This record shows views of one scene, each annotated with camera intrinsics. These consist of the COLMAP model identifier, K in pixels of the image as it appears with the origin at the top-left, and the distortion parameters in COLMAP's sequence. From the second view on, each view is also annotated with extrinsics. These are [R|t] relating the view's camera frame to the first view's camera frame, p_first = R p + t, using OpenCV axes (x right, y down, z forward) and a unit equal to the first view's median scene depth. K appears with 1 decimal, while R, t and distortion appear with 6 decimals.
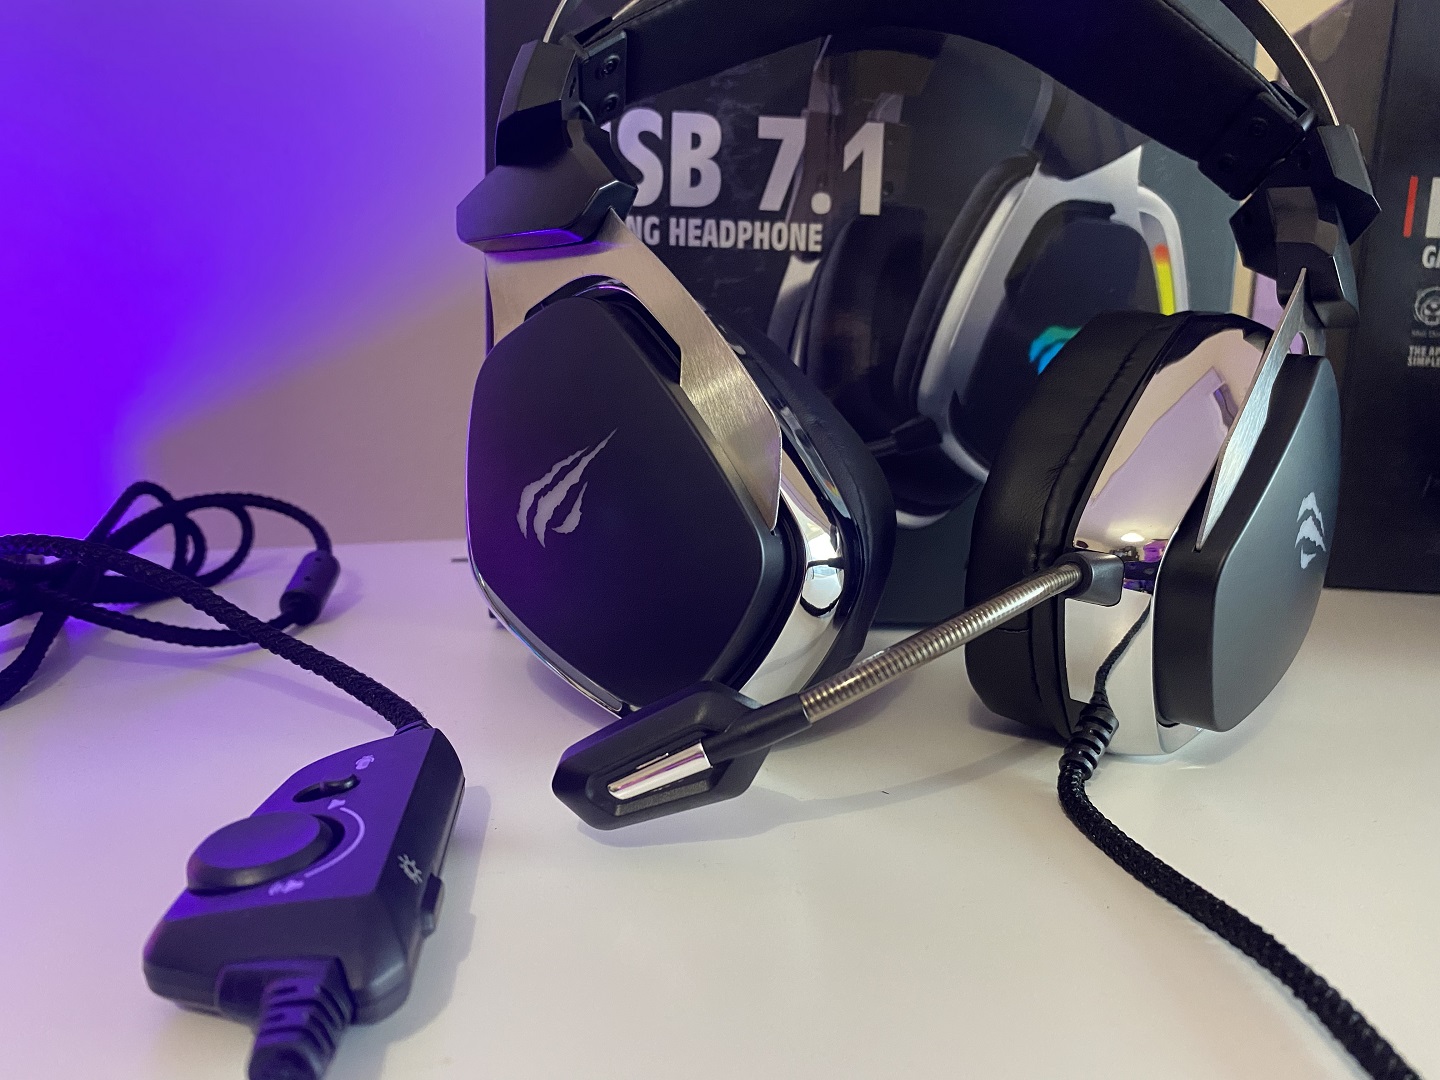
lens RADIAL K [[1112.7, 0, 721.1], [0, 1112.7, 551.2], [0, 0, 1]] dist [0.016448, -0.054716]
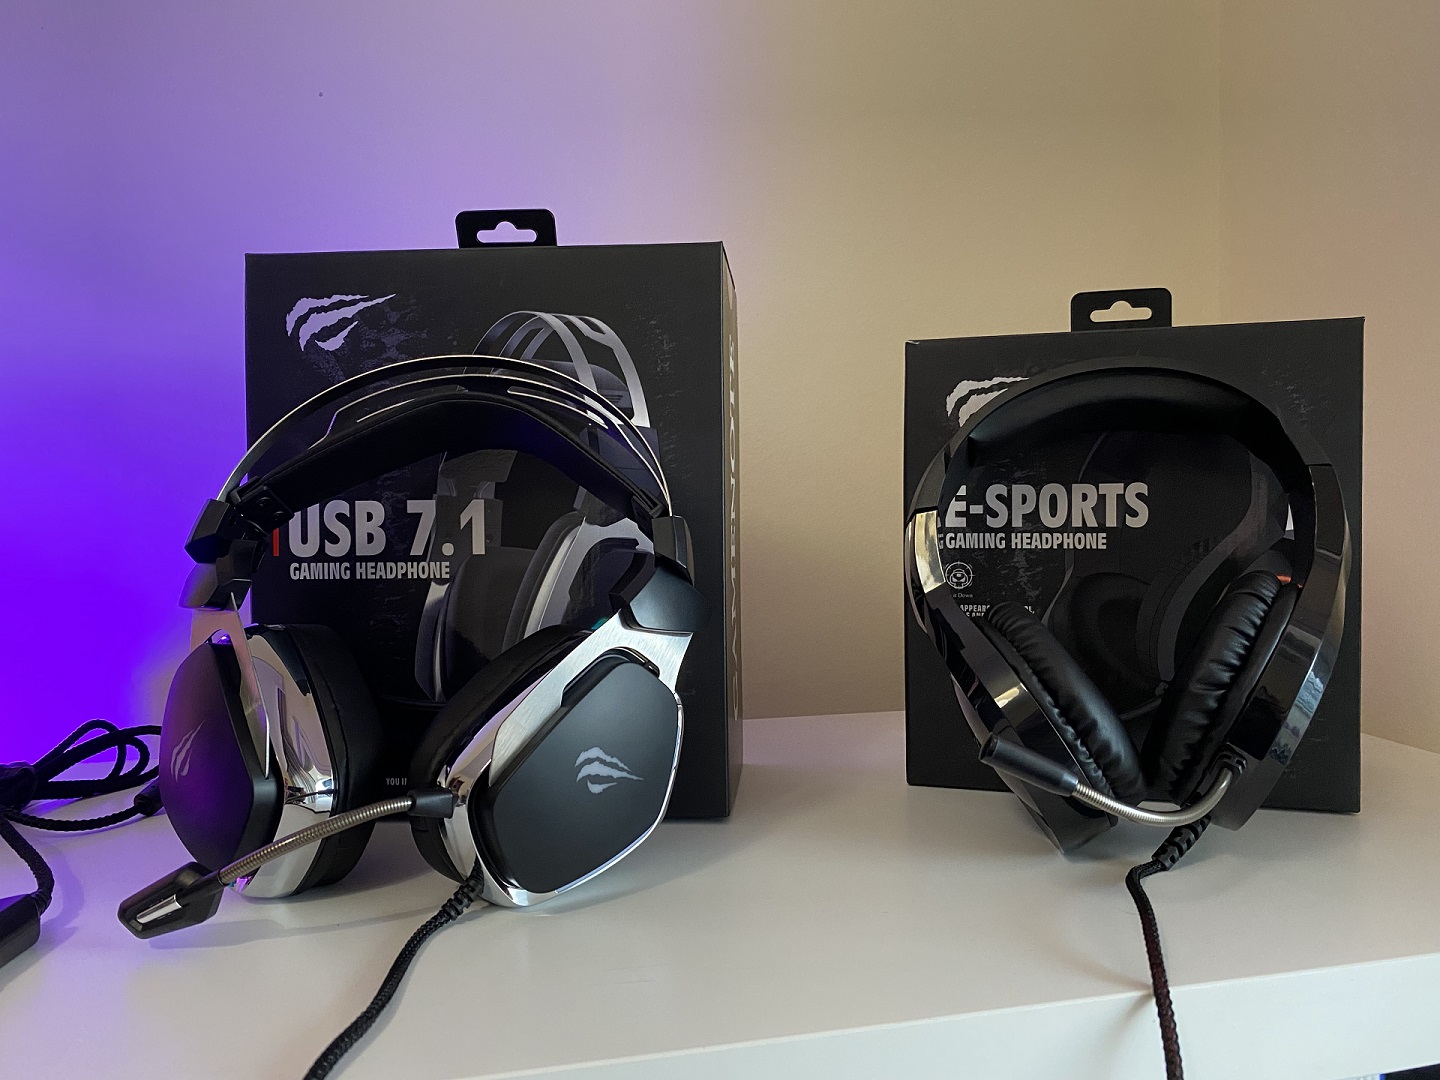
lens RADIAL K [[1112.7, 0, 742.6], [0, 1112.7, 518.7], [0, 0, 1]] dist [0.016448, -0.054716]
pose [[0.988721, -0.041424, -0.143930, 0.744476], [0.016211, 0.984944, -0.172112, -0.073024], [0.148892, 0.167838, 0.974506, -0.508314]]
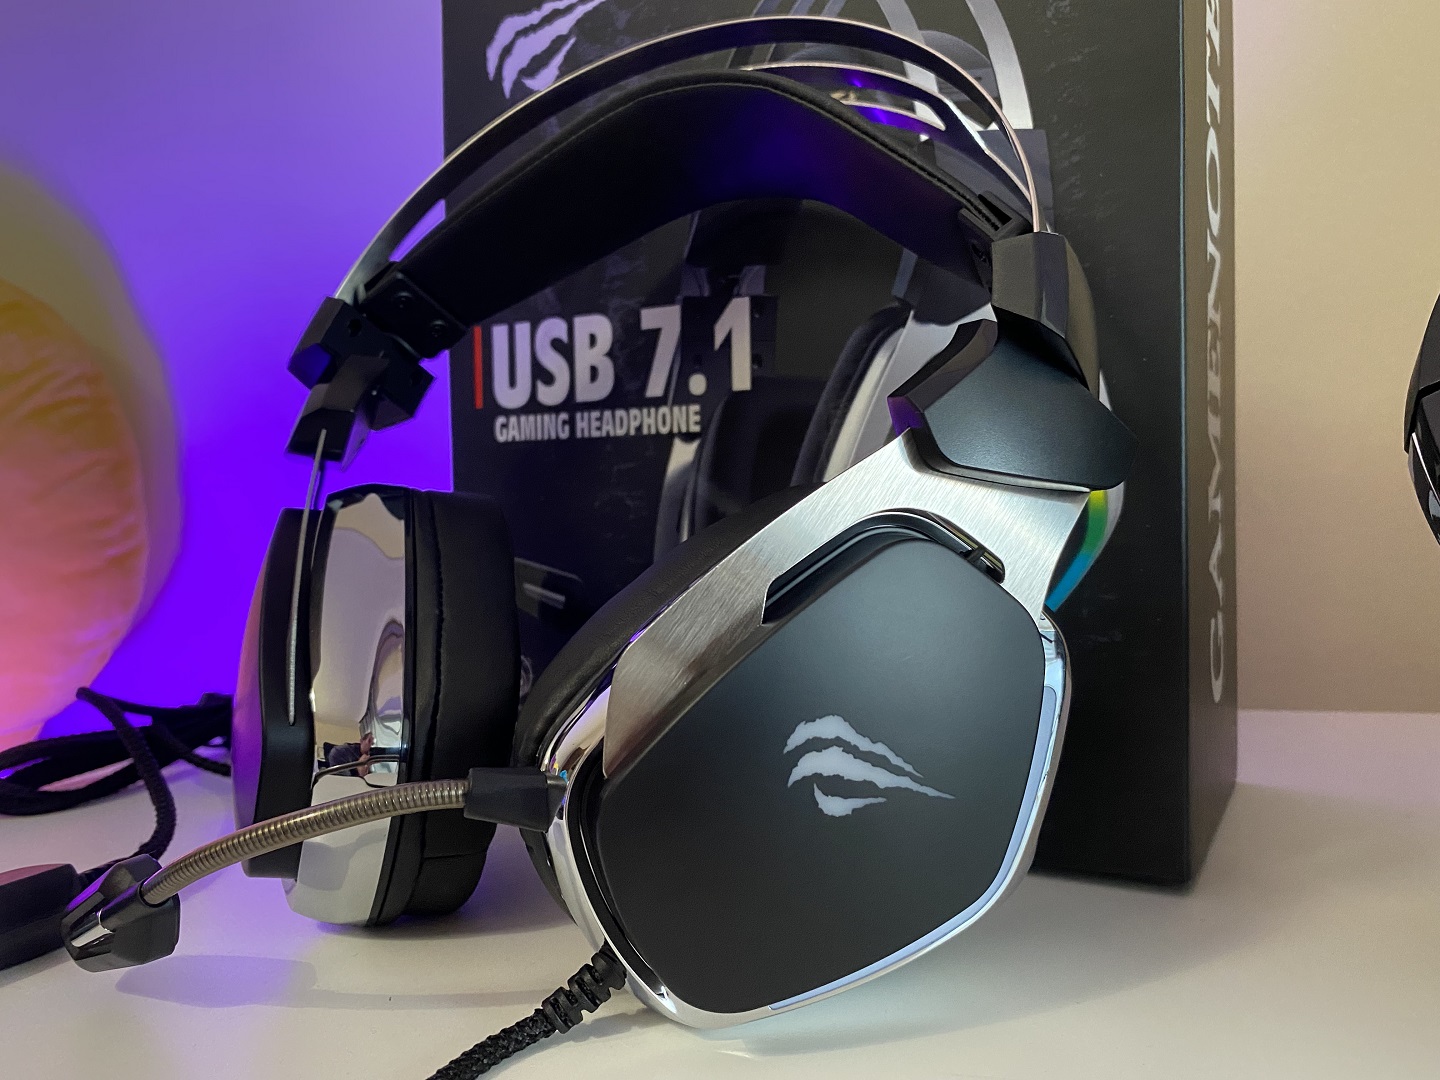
lens RADIAL K [[1112.7, 0, 726.6], [0, 1112.7, 532.8], [0, 0, 1]] dist [0.016448, -0.054716]
pose [[0.815722, -0.029713, -0.577681, 0.675902], [-0.063401, 0.988070, -0.140348, -0.046671], [0.574960, 0.151110, 0.804106, 0.246252]]
